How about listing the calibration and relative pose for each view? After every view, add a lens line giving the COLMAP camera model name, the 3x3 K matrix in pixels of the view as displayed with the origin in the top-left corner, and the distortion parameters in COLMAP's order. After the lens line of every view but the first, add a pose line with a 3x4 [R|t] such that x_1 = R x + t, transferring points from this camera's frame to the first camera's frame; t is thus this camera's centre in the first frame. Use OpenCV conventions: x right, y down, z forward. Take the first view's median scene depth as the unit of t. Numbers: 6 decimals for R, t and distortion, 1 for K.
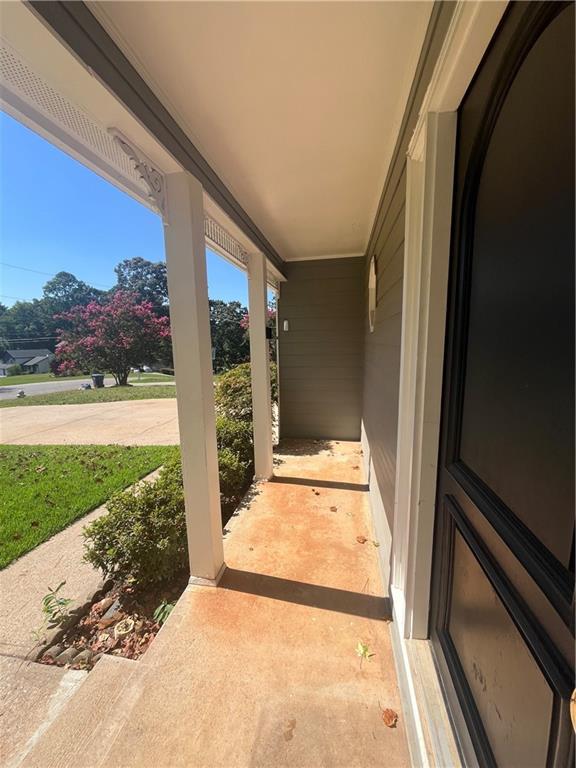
lens RADIAL K [[311.8, 0, 288.0], [0, 311.8, 384.0], [0, 0, 1]] dist [-0.006360, 0.001160]
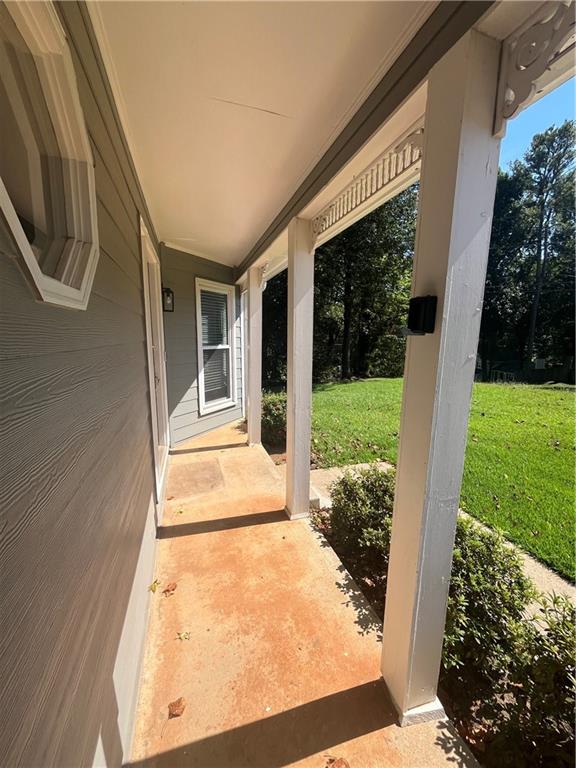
lens RADIAL K [[311.8, 0, 288.0], [0, 311.8, 384.0], [0, 0, 1]] dist [-0.006360, 0.001160]
pose [[-0.884020, 0.082057, -0.460190, 0.304281], [-0.059799, 0.956531, 0.285434, -0.254850], [0.463608, 0.279849, -0.840686, 1.721792]]
